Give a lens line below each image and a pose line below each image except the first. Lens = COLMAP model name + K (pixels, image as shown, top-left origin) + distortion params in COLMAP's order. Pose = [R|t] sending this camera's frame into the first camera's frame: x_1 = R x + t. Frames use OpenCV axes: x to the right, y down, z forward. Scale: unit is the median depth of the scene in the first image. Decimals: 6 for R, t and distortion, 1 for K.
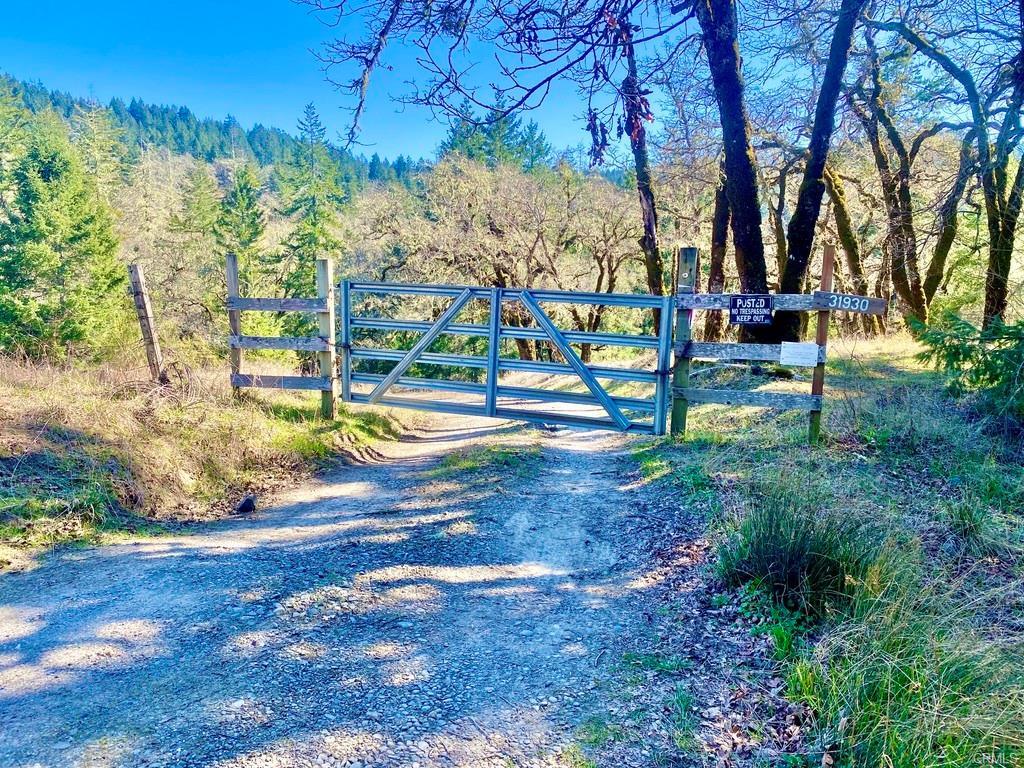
lens RADIAL K [[793.7, 0, 512.0], [0, 793.7, 384.0], [0, 0, 1]] dist [0.004511, 0.001444]
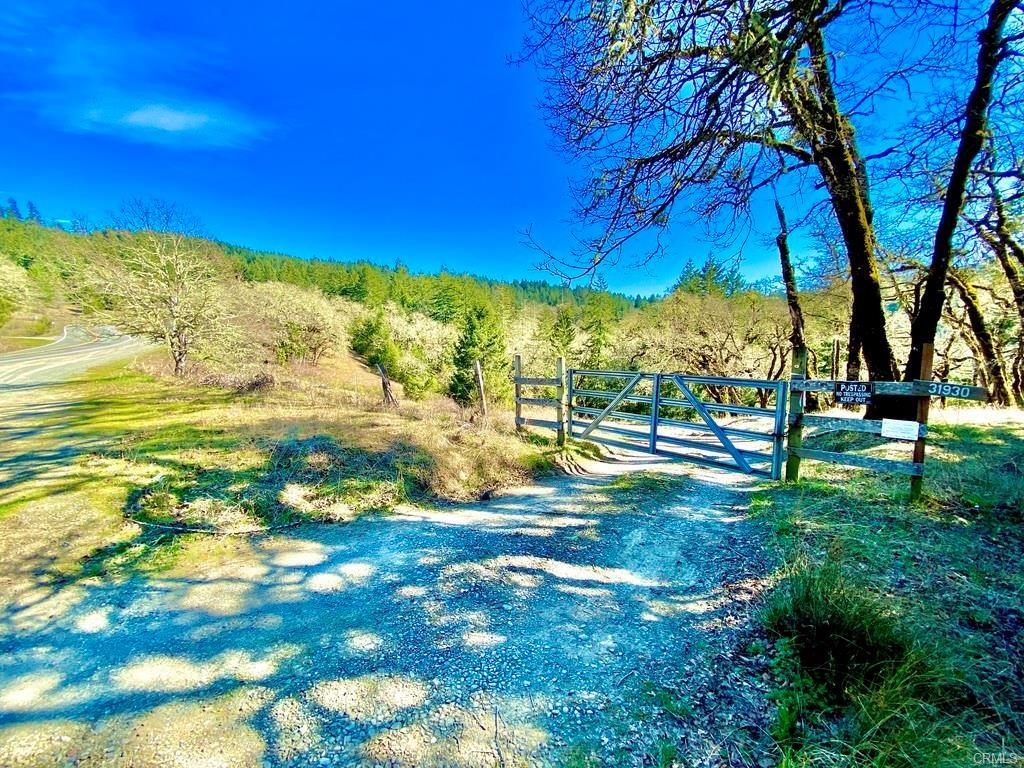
lens RADIAL K [[402.5, 0, 512.0], [0, 402.5, 384.0], [0, 0, 1]] dist [-0.042077, -0.000513]
pose [[0.868097, 0.022571, -0.495881, 0.122534], [-0.057030, 0.996886, -0.054461, -0.038831], [0.493108, 0.075557, 0.866681, 0.158122]]
